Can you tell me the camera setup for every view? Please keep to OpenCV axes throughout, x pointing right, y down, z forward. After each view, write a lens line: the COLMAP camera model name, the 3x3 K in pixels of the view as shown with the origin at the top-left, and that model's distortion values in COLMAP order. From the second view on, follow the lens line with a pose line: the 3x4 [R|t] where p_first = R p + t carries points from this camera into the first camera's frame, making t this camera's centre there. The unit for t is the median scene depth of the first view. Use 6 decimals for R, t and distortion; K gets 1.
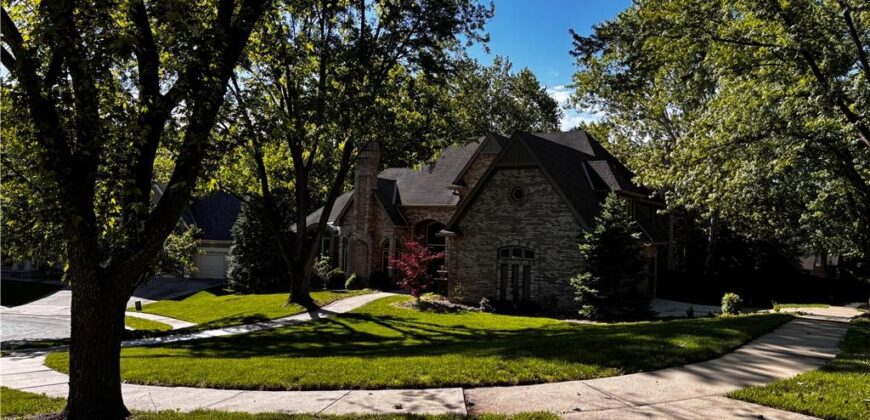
lens RADIAL K [[657.3, 0, 434.3], [0, 657.3, 205.8], [0, 0, 1]] dist [0.073393, -0.001938]
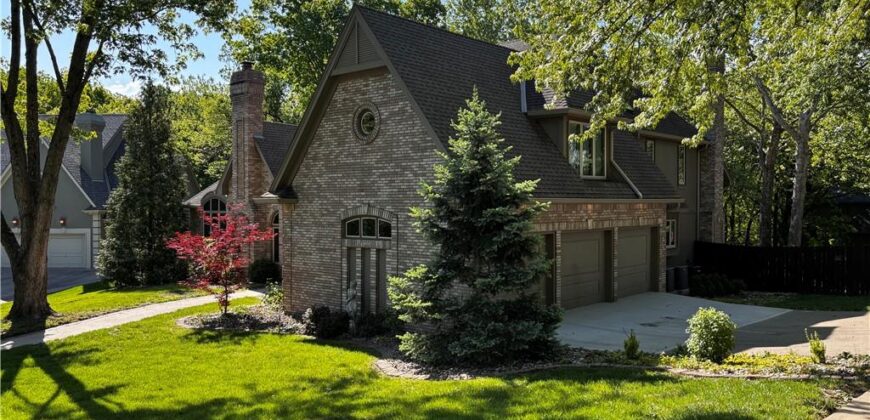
lens RADIAL K [[687.8, 0, 439.3], [0, 687.8, 212.2], [0, 0, 1]] dist [0.105923, -0.144221]
pose [[0.989208, -0.035187, -0.142228, 0.270506], [0.042815, 0.997784, 0.050933, 0.030987], [0.140121, -0.056472, 0.988523, 0.423530]]
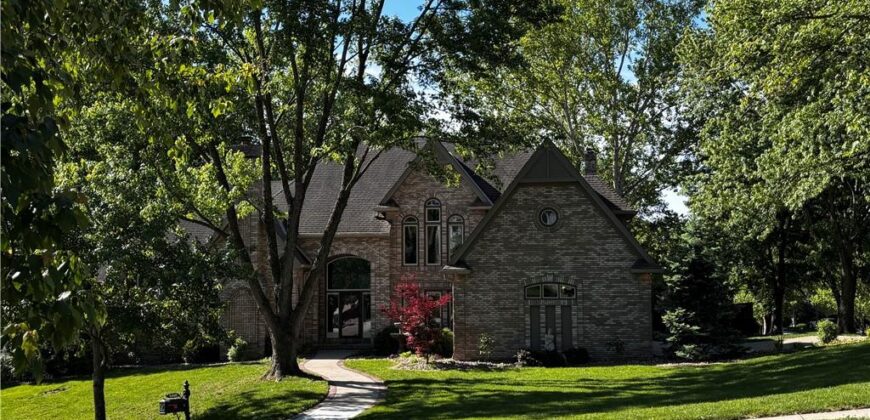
lens RADIAL K [[1006.8, 0, 435.0], [0, 1006.8, 210.0], [0, 0, 1]] dist [0.214218, -0.899004]
pose [[0.901197, -0.012912, 0.433216, -0.531825], [0.022454, 0.999605, -0.016917, -0.009037], [-0.432827, 0.024973, 0.901131, -0.049191]]
